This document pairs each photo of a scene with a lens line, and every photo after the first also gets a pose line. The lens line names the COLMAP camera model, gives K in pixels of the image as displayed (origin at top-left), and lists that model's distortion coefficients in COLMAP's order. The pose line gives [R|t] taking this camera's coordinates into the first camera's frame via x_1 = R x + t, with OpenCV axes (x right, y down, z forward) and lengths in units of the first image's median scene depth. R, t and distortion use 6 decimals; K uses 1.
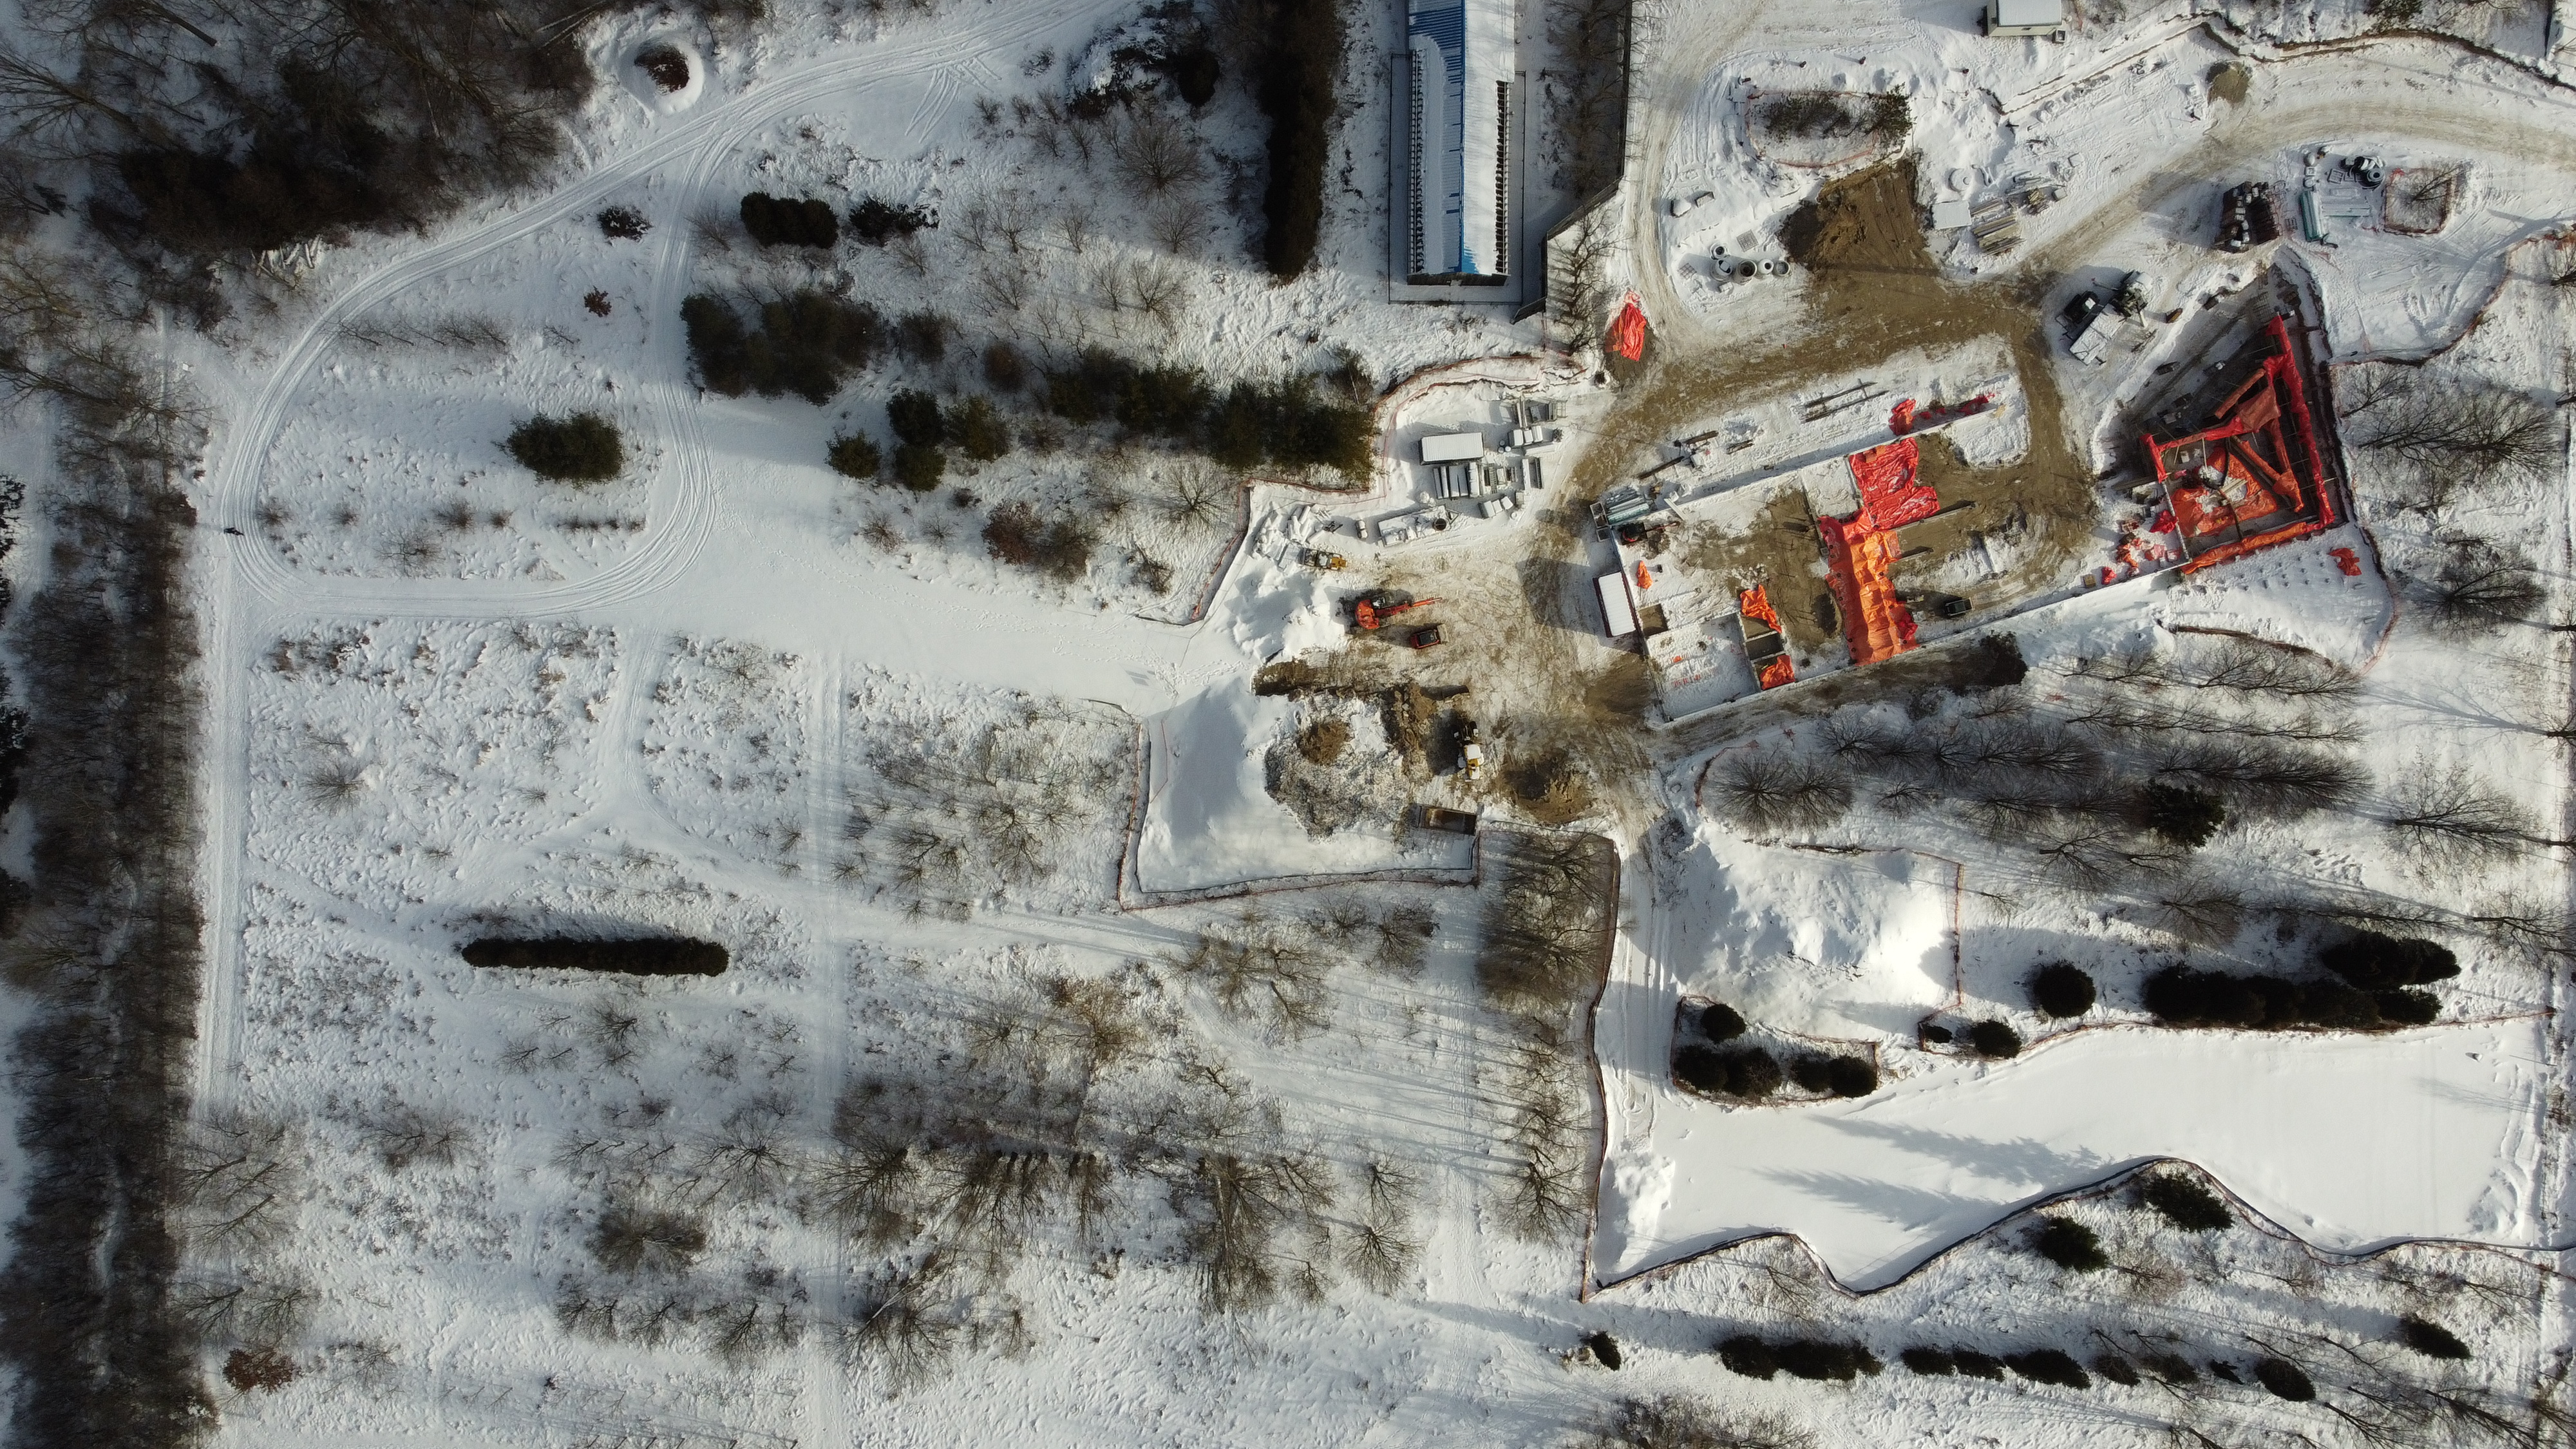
lens RADIAL K [[1958.9, 0, 1289.1], [0, 1958.9, 730.2], [0, 0, 1]] dist [-0.007284, -0.003003]
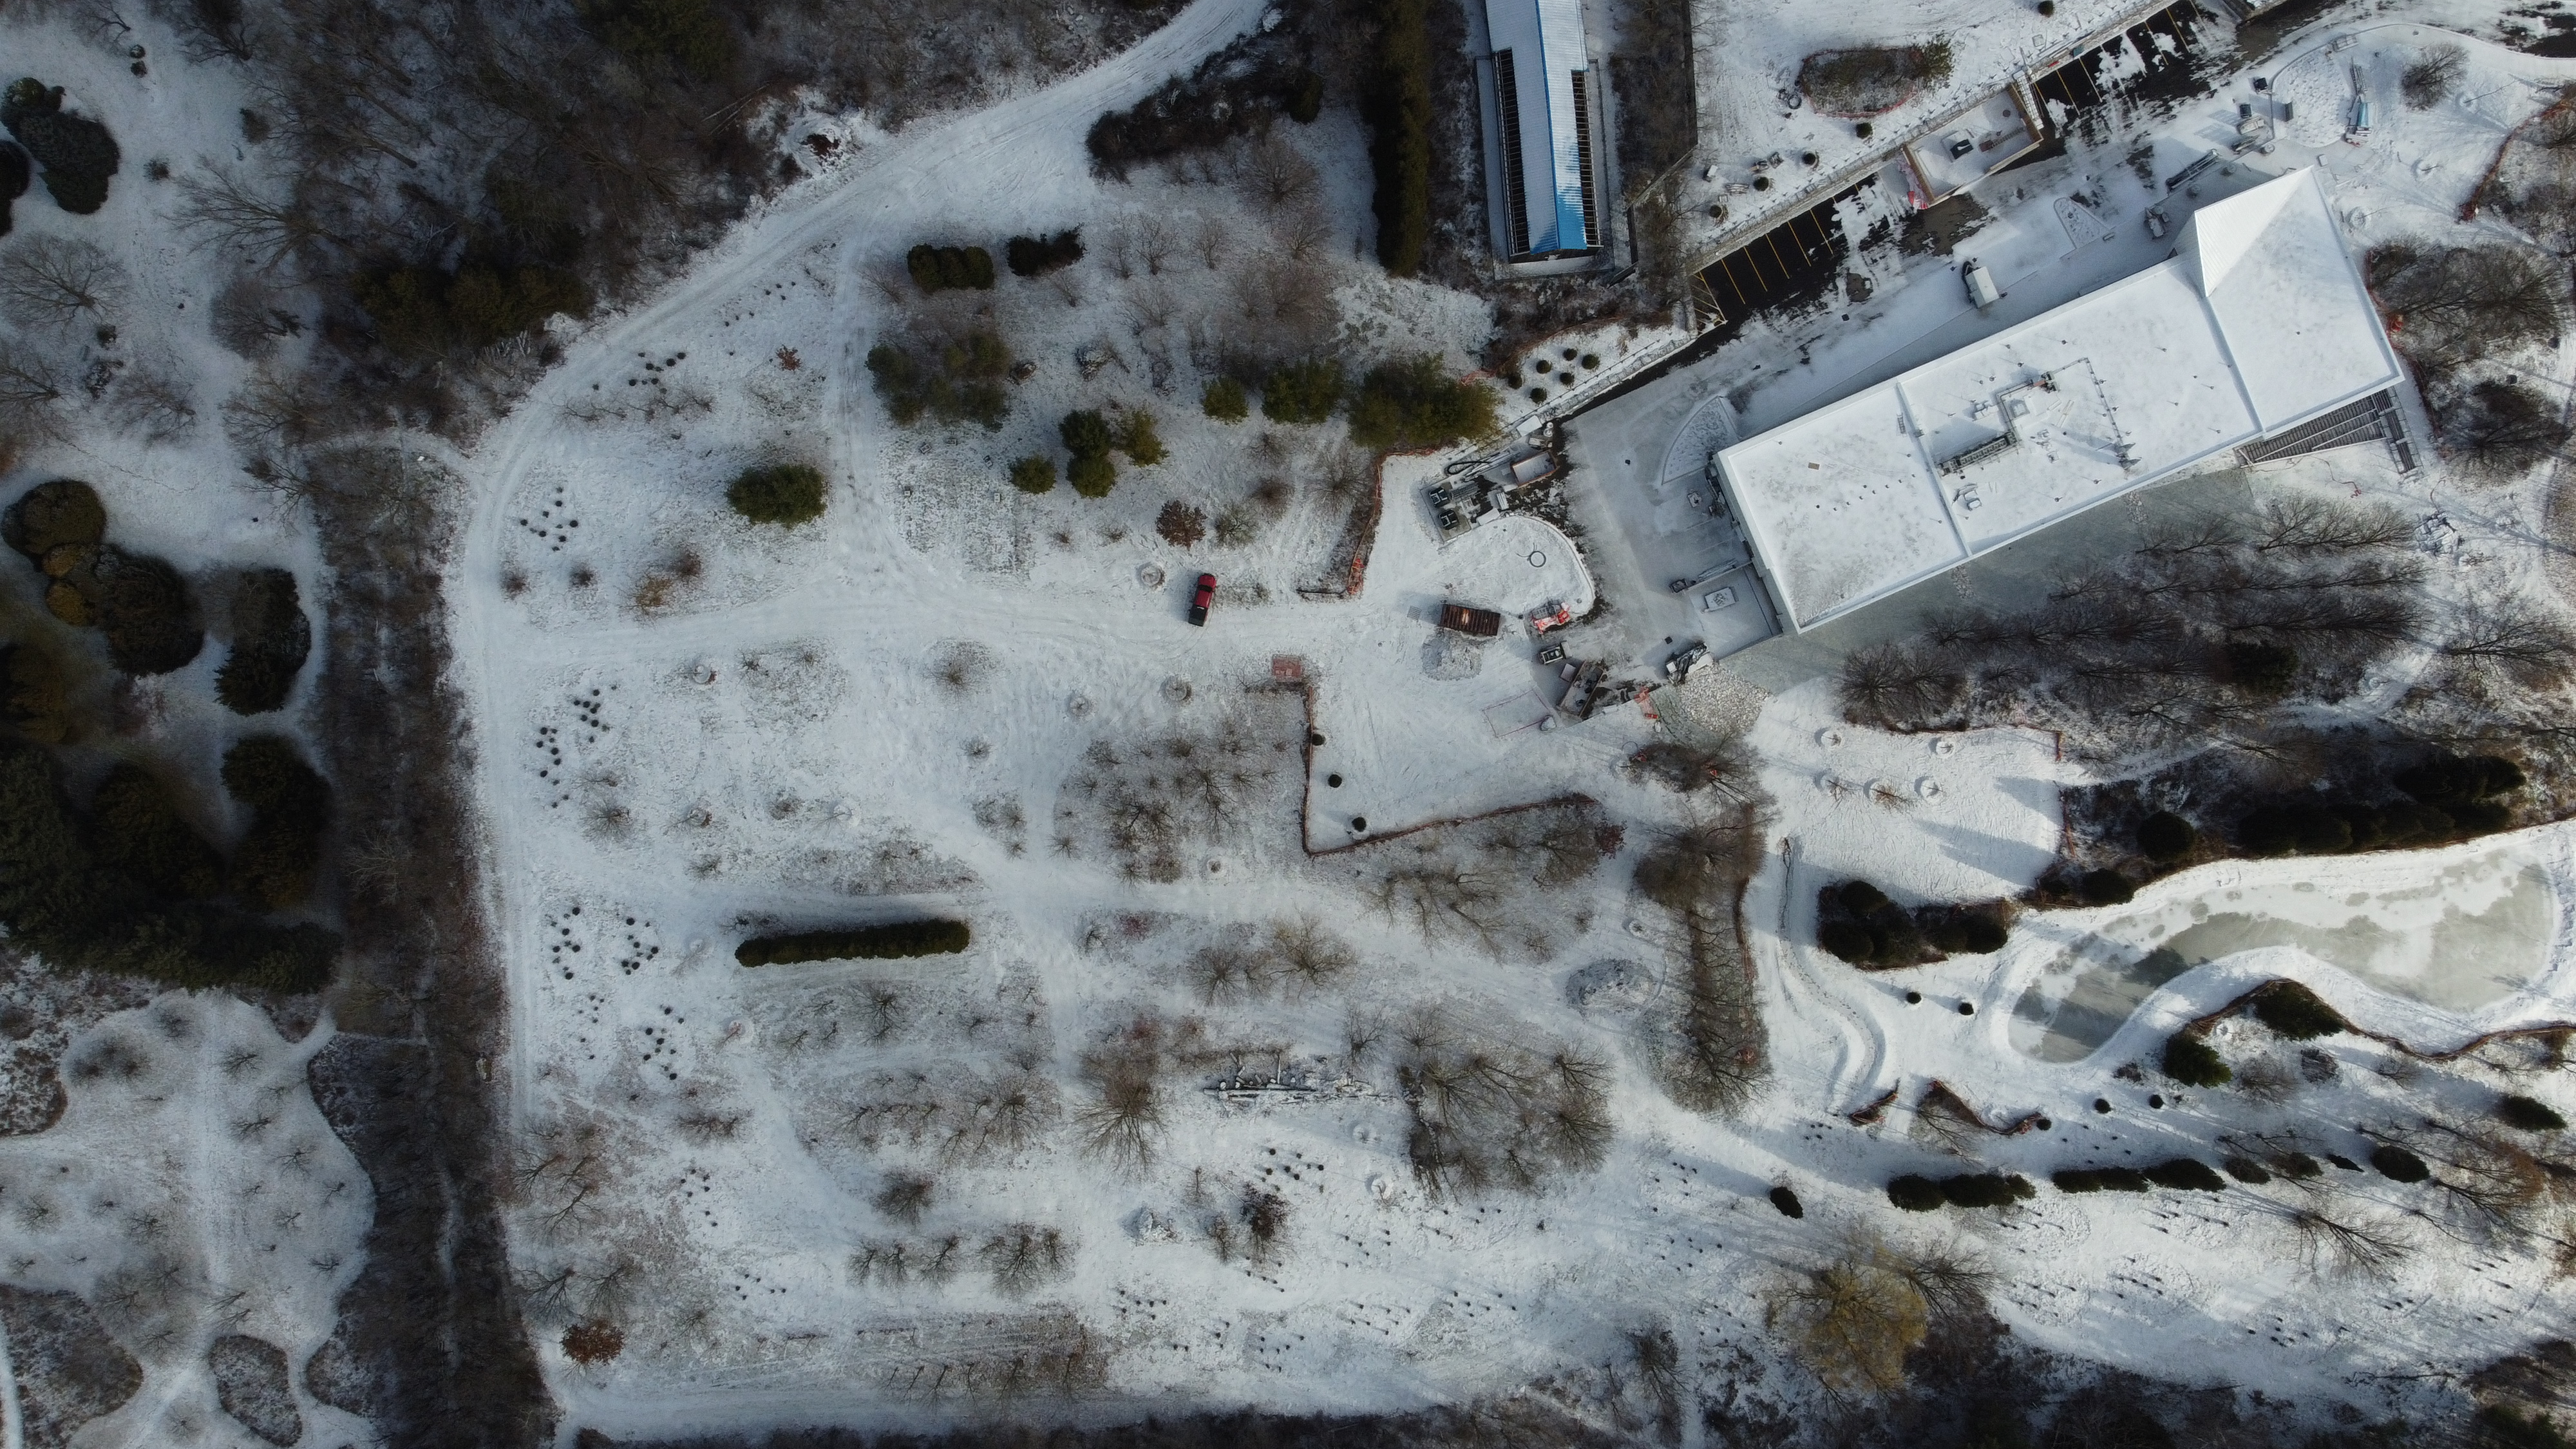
lens RADIAL K [[1958.9, 0, 1299.4], [0, 1958.9, 710.9], [0, 0, 1]] dist [-0.007284, -0.003003]
pose [[0.991136, -0.102874, -0.084066, 0.008033], [0.103533, 0.994620, 0.003508, 0.006161], [0.083253, -0.012180, 0.996454, -0.104370]]
